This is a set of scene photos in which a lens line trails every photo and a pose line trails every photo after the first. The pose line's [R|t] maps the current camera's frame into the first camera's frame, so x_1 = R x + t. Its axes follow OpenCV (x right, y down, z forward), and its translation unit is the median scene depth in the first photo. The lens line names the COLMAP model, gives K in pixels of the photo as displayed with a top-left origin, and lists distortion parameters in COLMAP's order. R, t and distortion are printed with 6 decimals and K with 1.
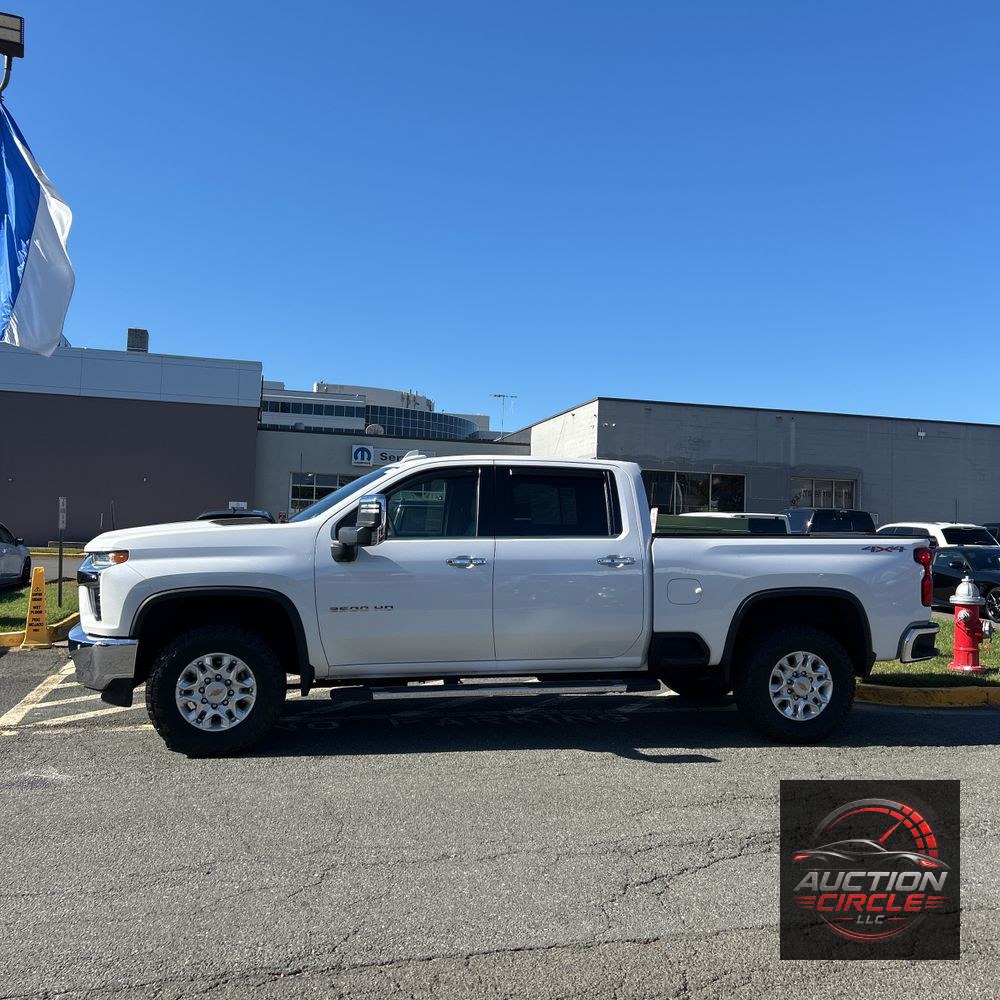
lens RADIAL K [[1015.4, 0, 512.2], [0, 1015.4, 483.8], [0, 0, 1]] dist [0.084160, -0.090970]
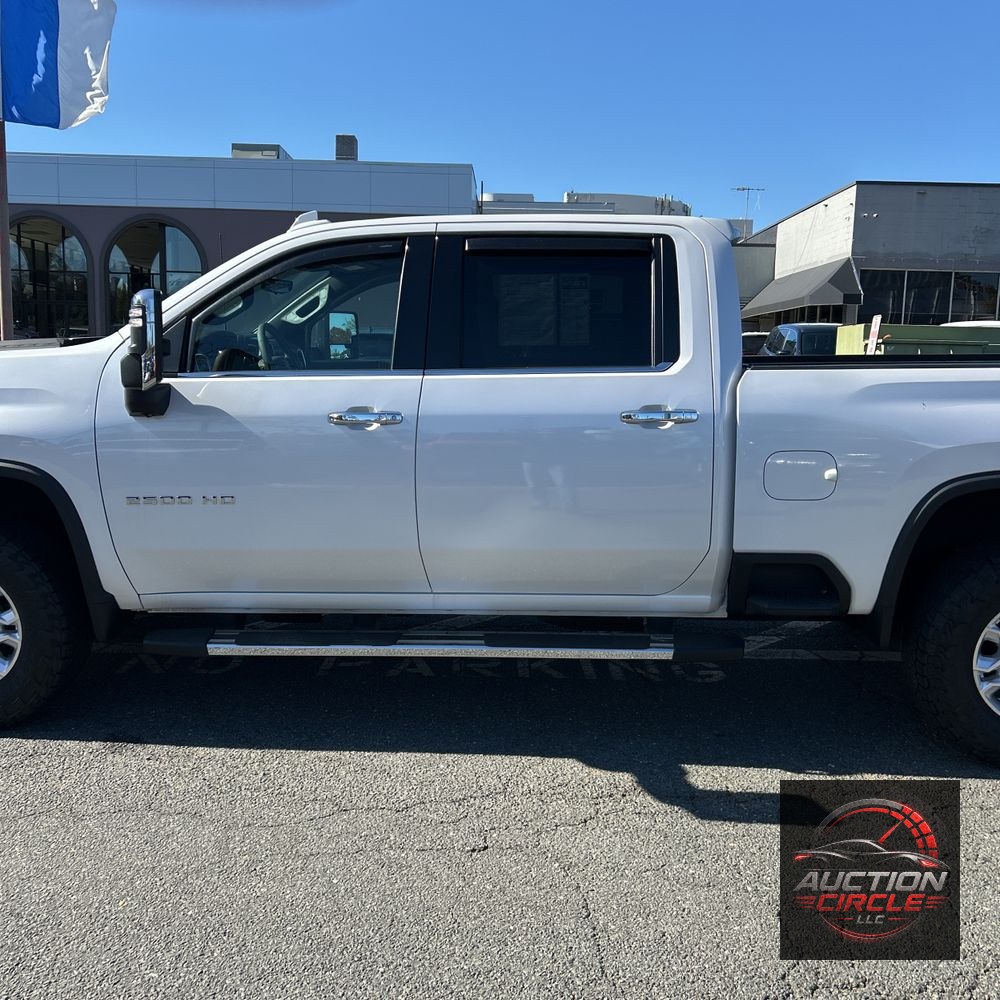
lens RADIAL K [[1005.5, 0, 500.0], [0, 1005.5, 500.0], [0, 0, 1]] dist [0.038930, -0.032599]
pose [[0.962924, 0.030470, -0.268047, 0.157937], [0.022338, 0.981183, 0.191783, 0.018079], [0.268847, -0.190660, 0.944124, 0.479577]]
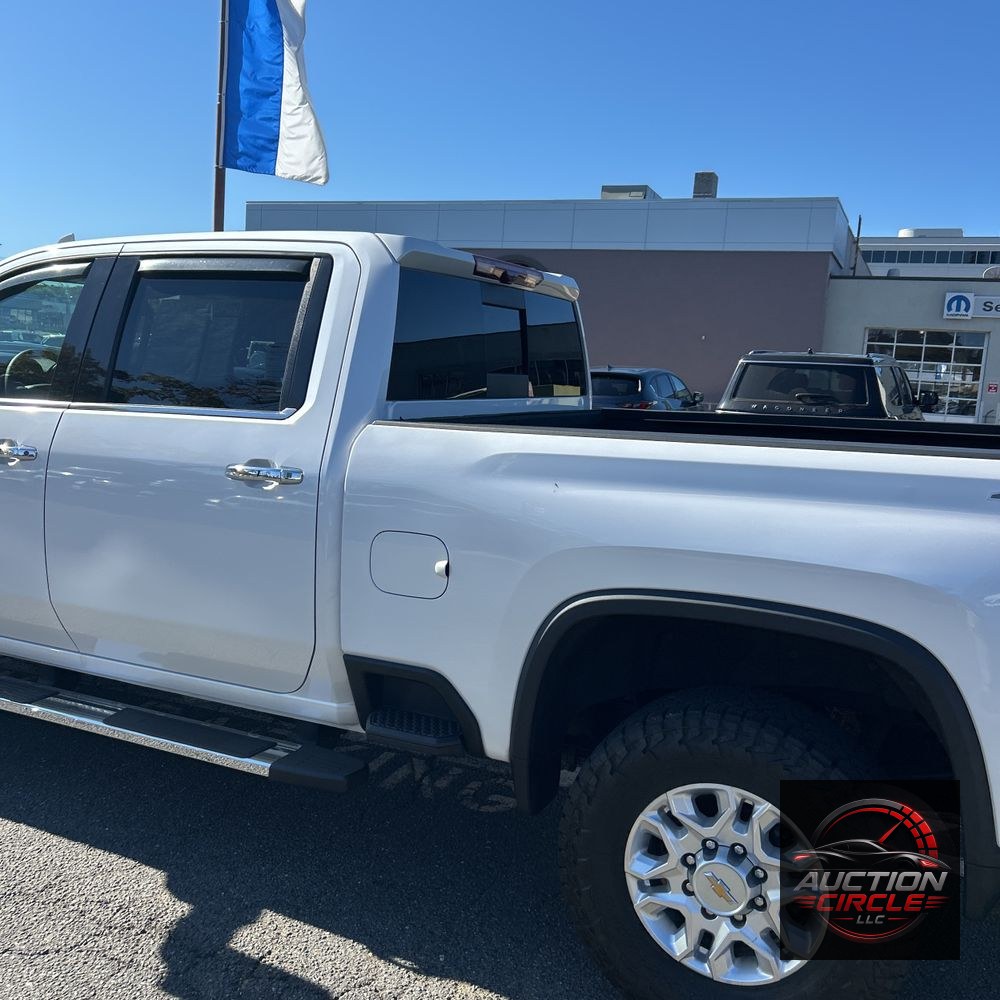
lens RADIAL K [[1005.5, 0, 500.0], [0, 1005.5, 500.0], [0, 0, 1]] dist [0.038930, -0.032599]
pose [[0.779758, 0.097903, -0.618379, 0.422866], [-0.004180, 0.988490, 0.151228, 0.023487], [0.626067, -0.115336, 0.771193, 0.721964]]
